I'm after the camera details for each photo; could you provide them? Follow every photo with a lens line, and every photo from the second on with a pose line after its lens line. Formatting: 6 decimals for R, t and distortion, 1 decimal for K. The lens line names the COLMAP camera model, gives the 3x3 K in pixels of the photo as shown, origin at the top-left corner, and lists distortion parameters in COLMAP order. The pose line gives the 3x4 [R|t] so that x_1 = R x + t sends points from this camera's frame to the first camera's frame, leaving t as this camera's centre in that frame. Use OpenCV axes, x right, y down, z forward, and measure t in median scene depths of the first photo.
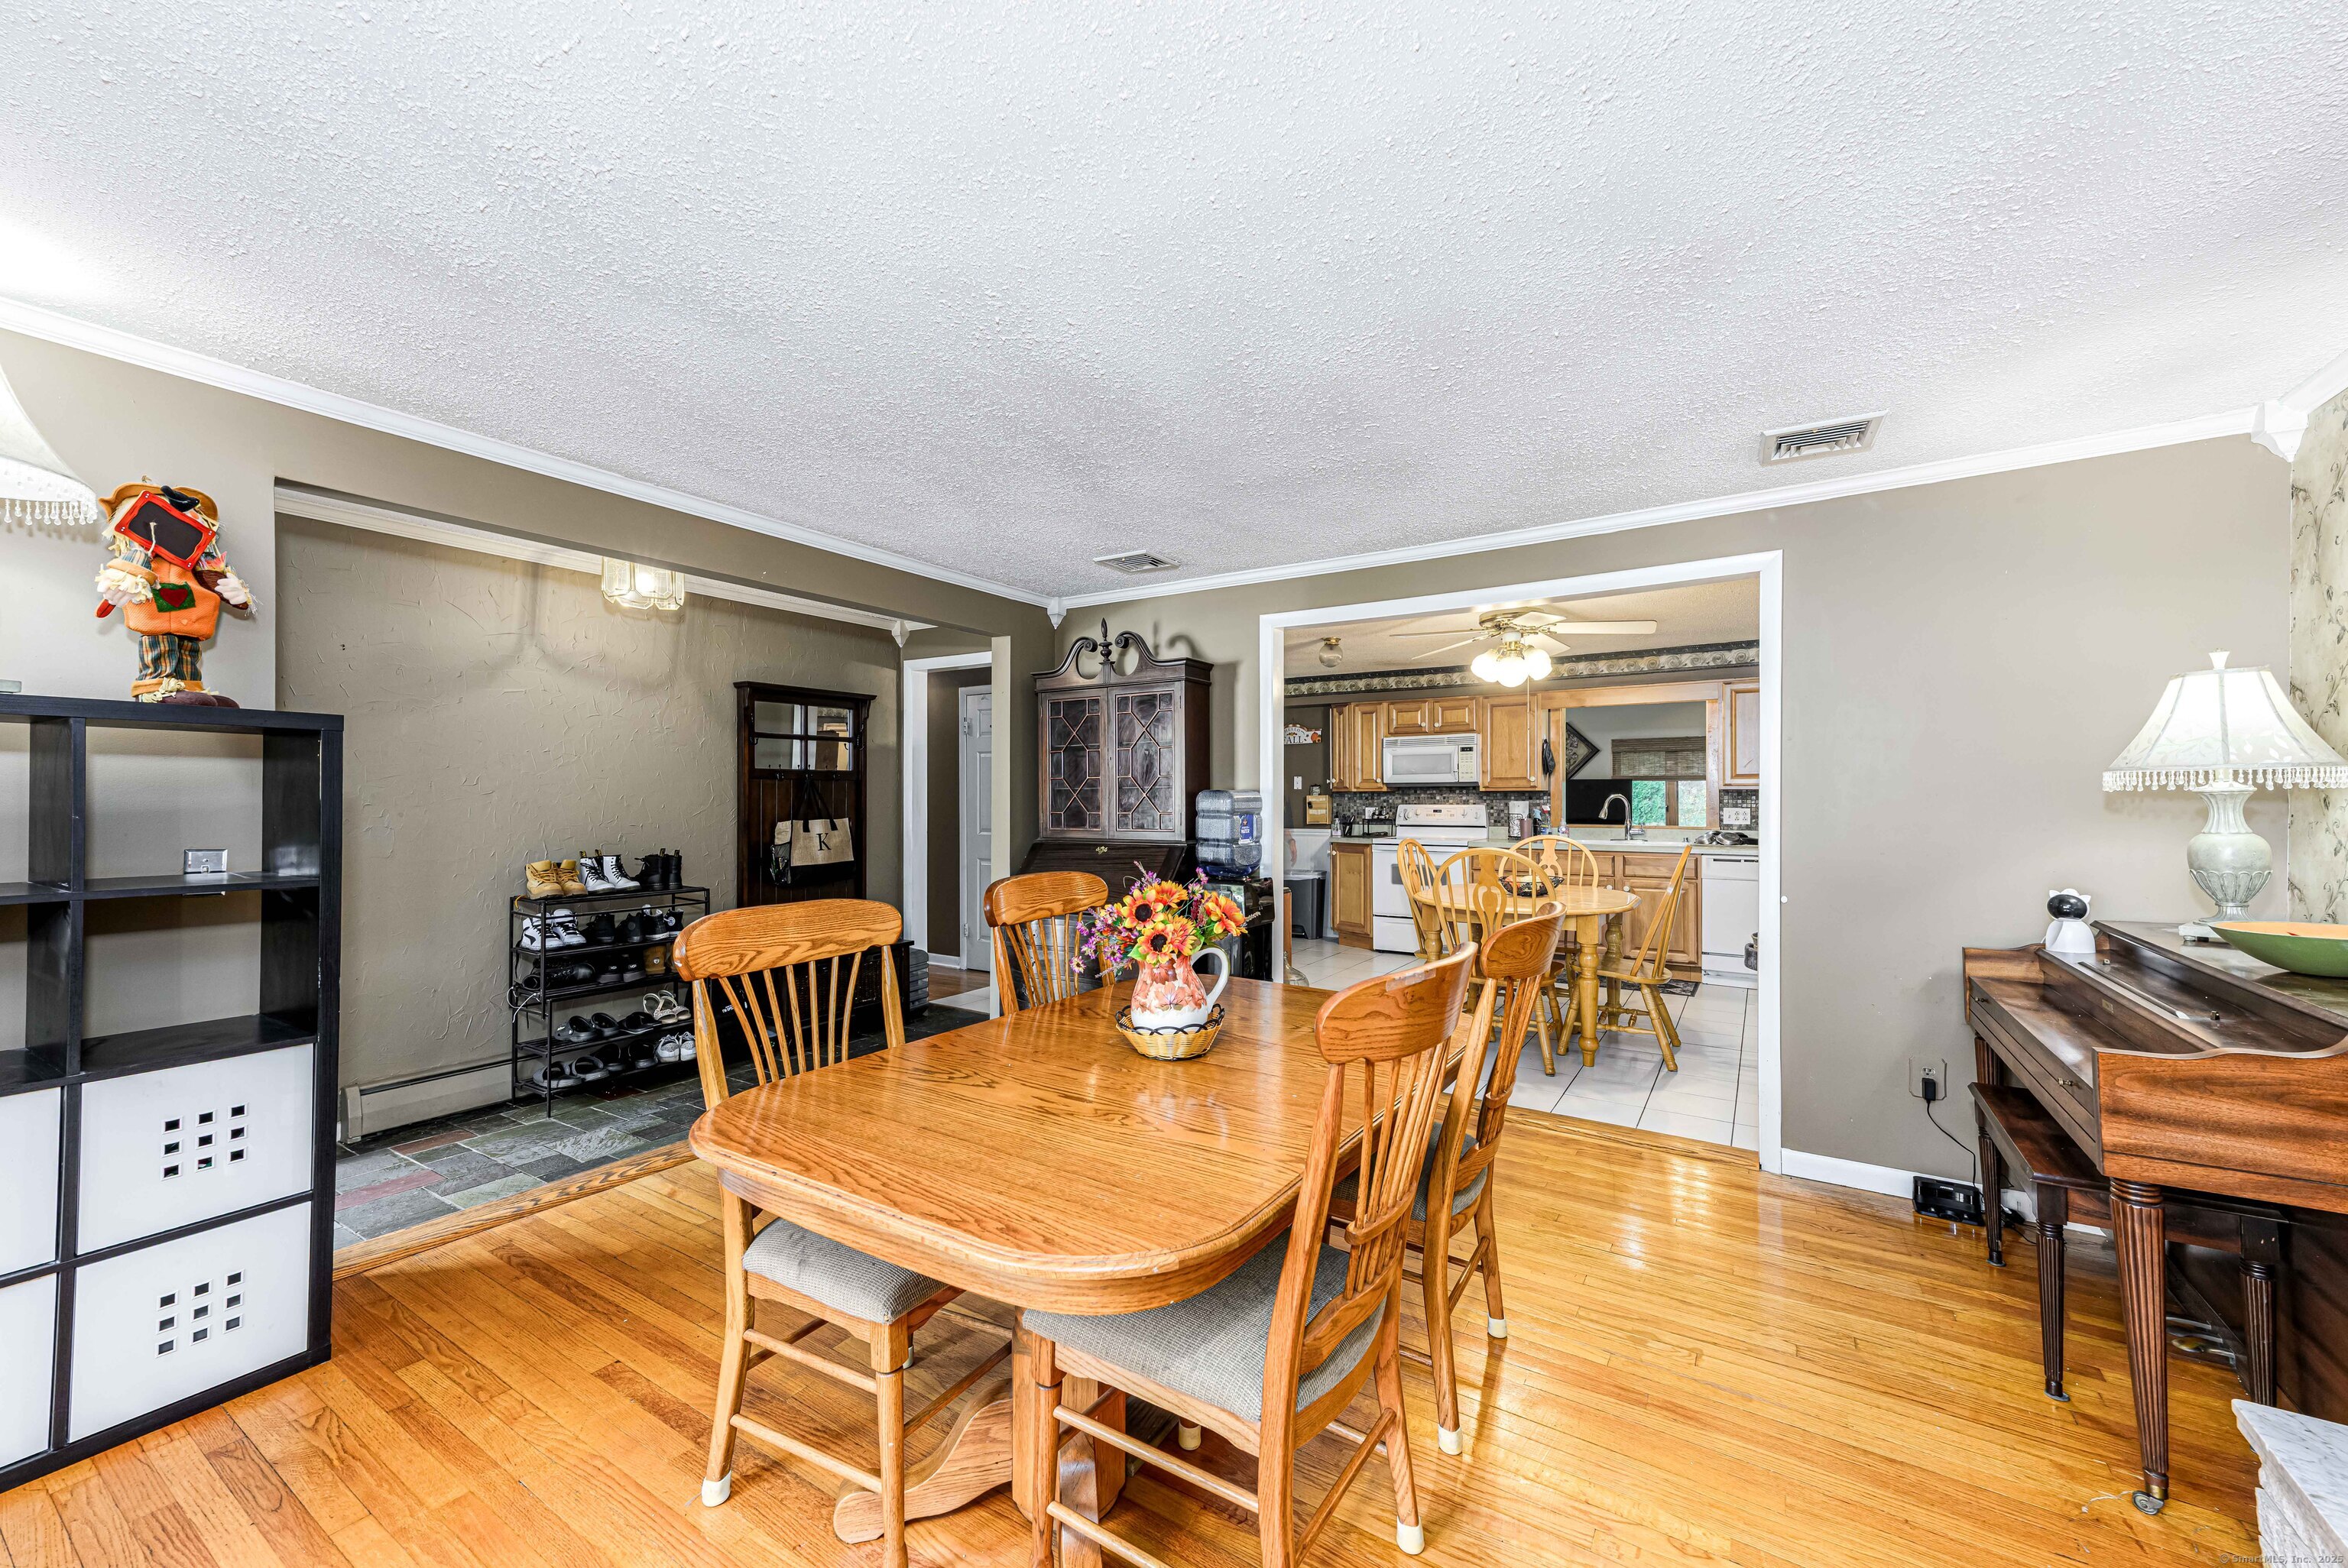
lens RADIAL K [[918.6, 0, 1161.8], [0, 918.6, 794.9], [0, 0, 1]] dist [0.019500, 0.002851]
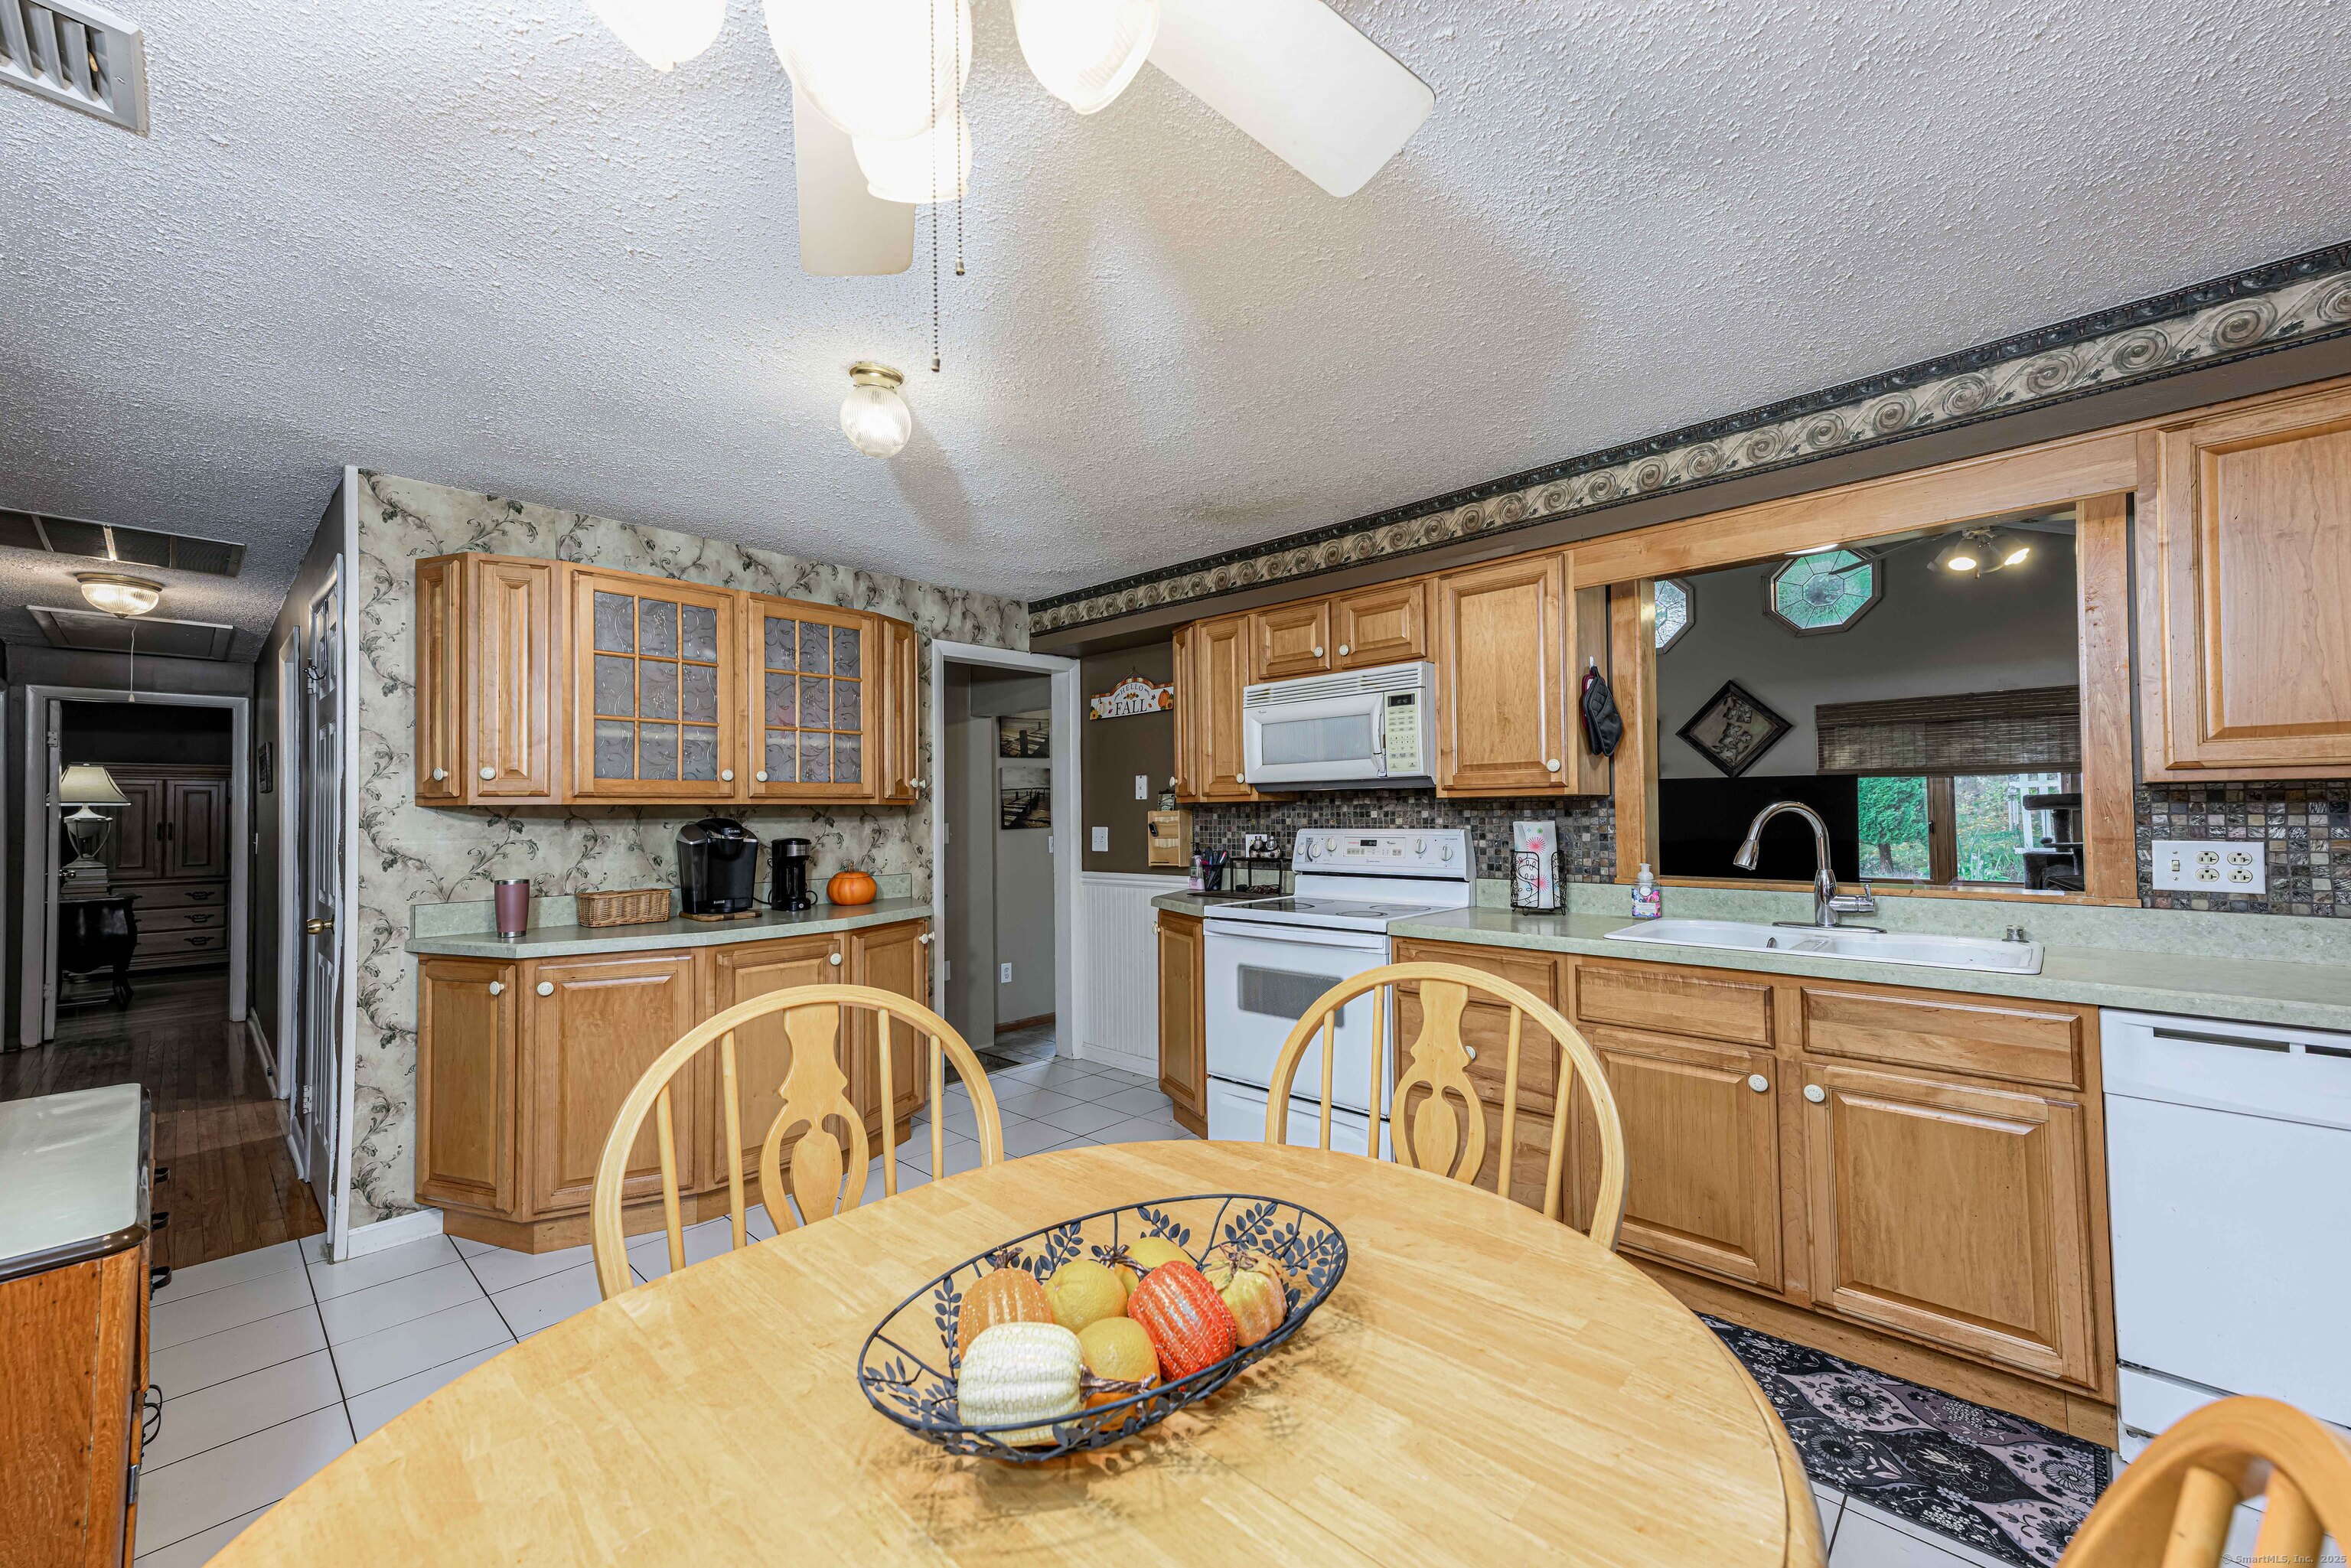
lens RADIAL K [[919.9, 0, 1163.3], [0, 919.9, 795.0], [0, 0, 1]] dist [0.019500, 0.002851]
pose [[0.983354, -0.013112, -0.181226, 0.286301], [0.010064, 0.999792, -0.017727, 0.000634], [0.181421, 0.015608, 0.983282, 0.536728]]
